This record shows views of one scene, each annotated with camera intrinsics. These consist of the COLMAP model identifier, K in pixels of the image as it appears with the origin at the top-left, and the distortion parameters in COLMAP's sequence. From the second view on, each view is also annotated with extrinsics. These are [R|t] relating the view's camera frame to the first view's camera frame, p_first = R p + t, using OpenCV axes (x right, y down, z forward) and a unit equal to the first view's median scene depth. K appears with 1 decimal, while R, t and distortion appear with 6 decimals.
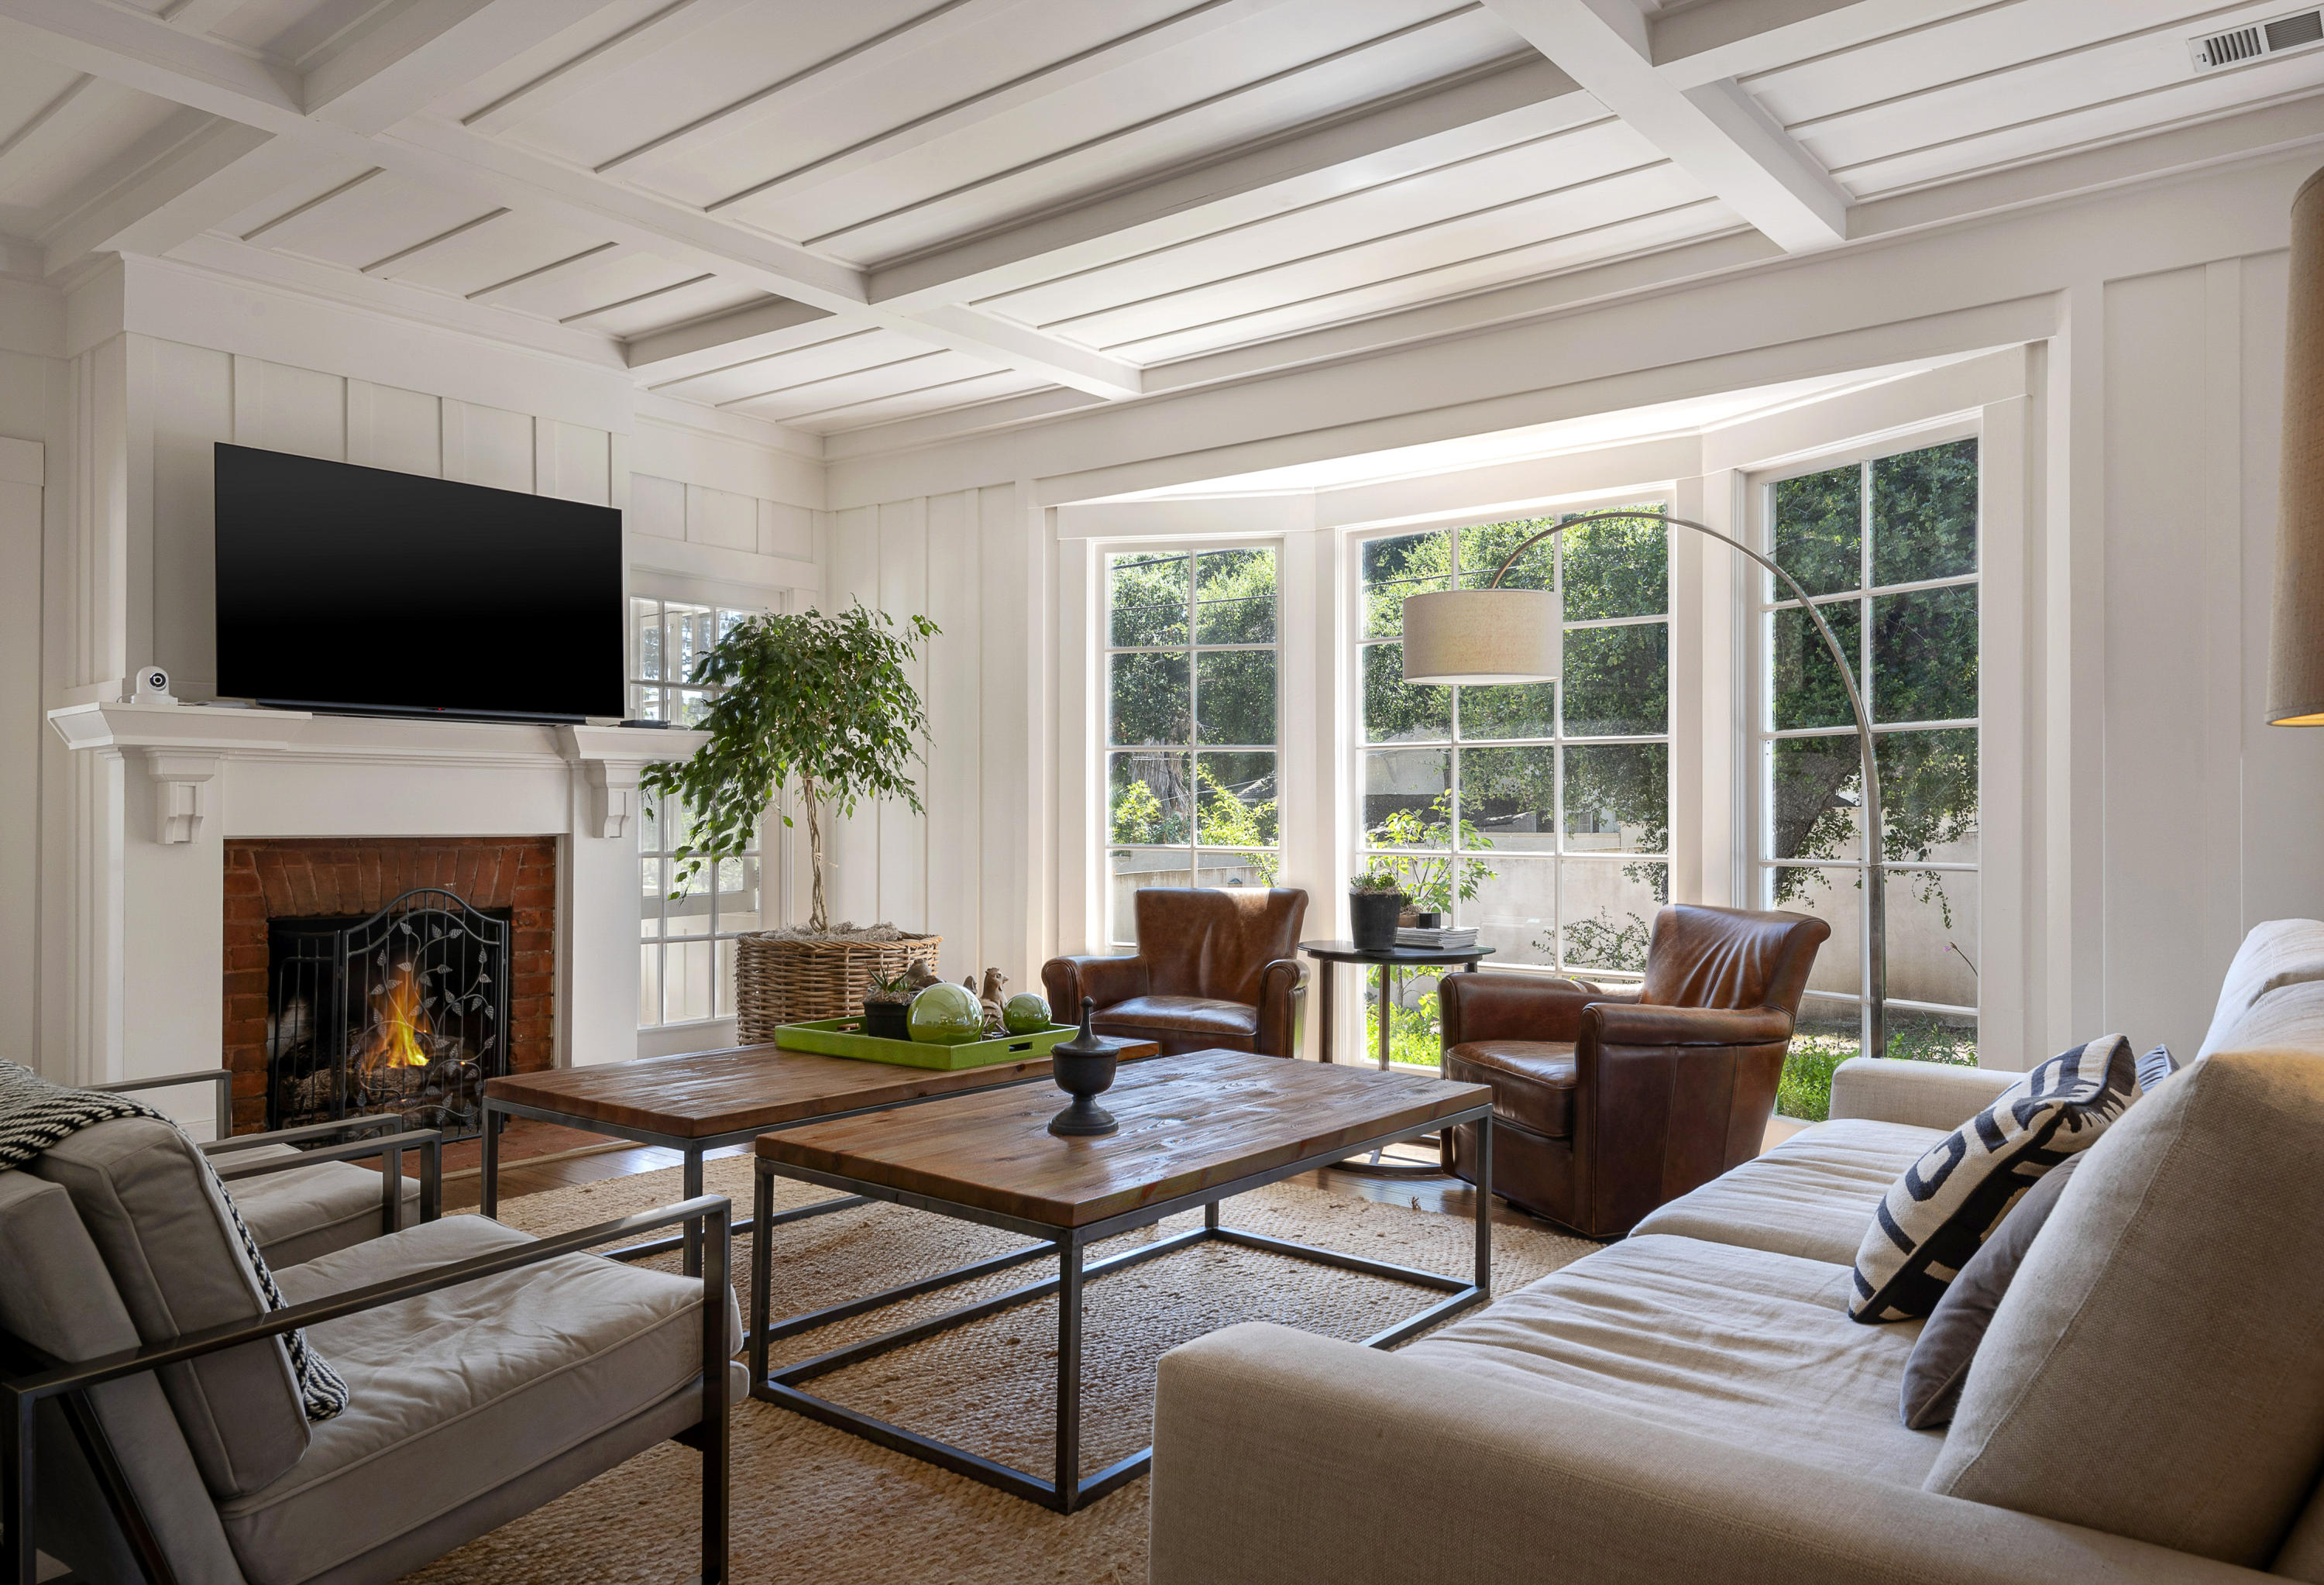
lens RADIAL K [[1598.8, 0, 1162.5], [0, 1598.8, 798.1], [0, 0, 1]] dist [0.001886, 0.000090]
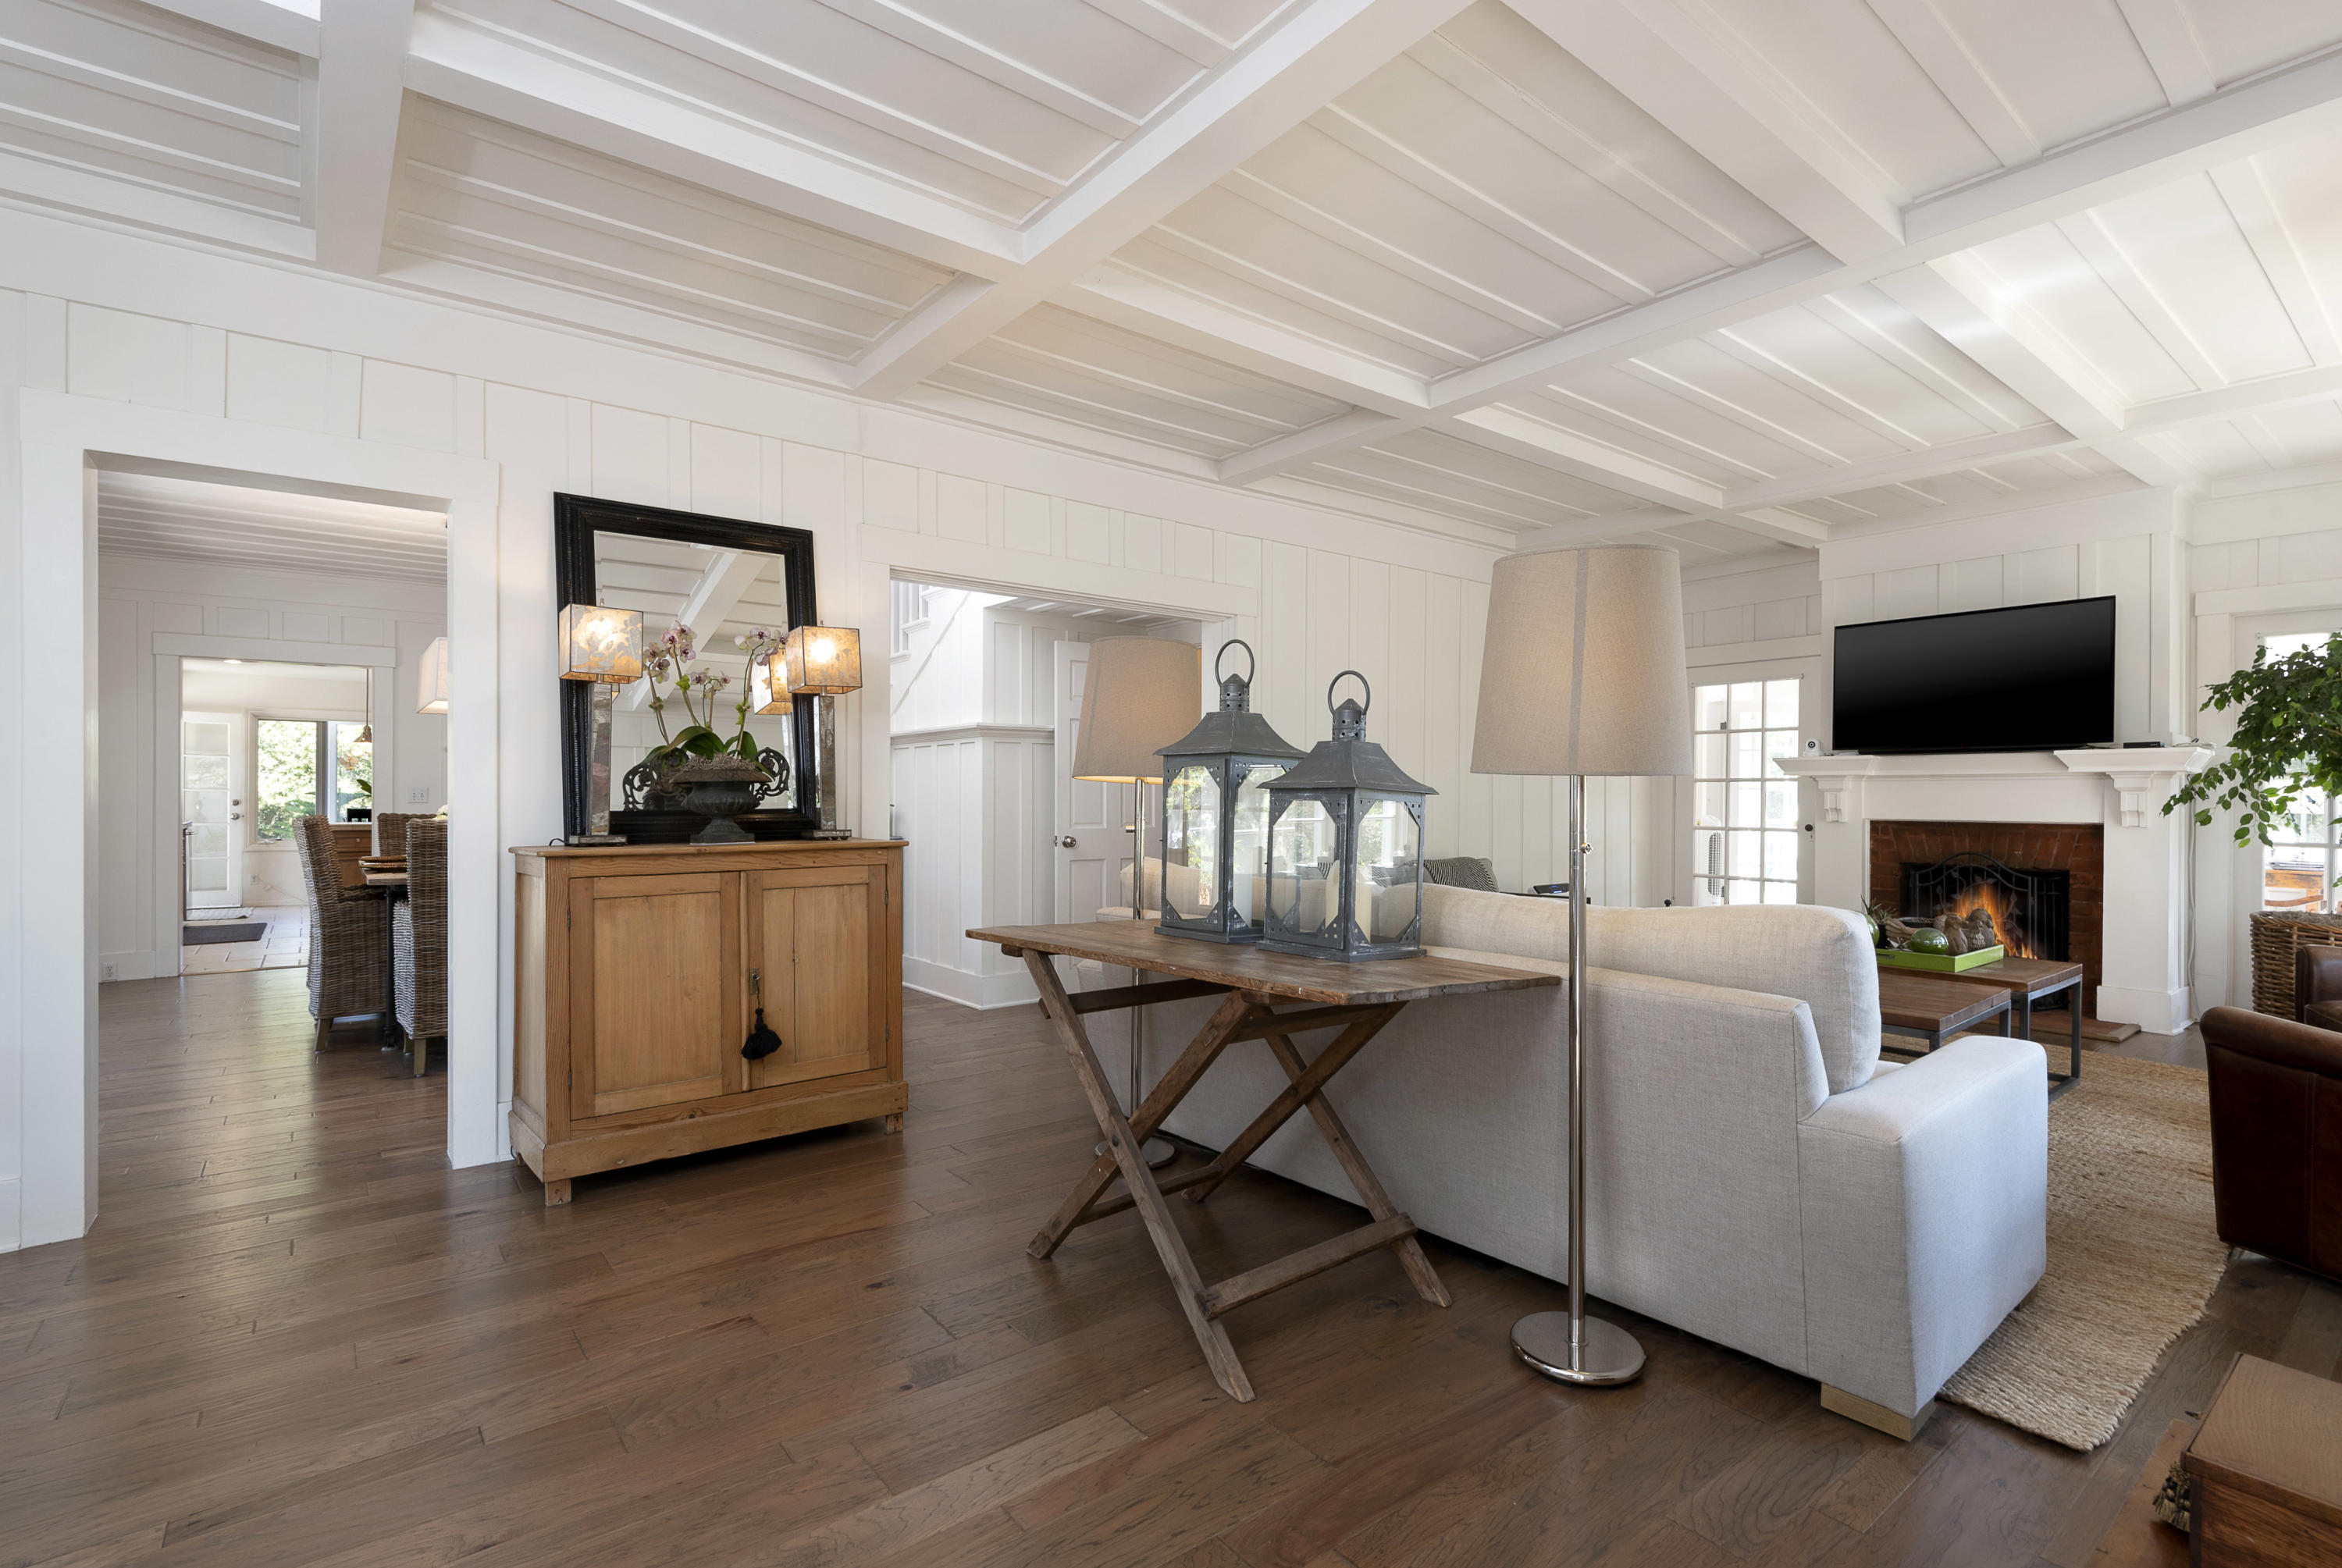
lens RADIAL K [[1078.8, 0, 1179.7], [0, 1078.8, 789.9], [0, 0, 1]] dist [0.000328, -0.003347]
pose [[-0.212215, -0.008369, -0.977187, 0.844382], [0.009197, 0.999902, -0.010561, -0.005310], [0.977180, -0.011228, -0.212117, 0.430237]]
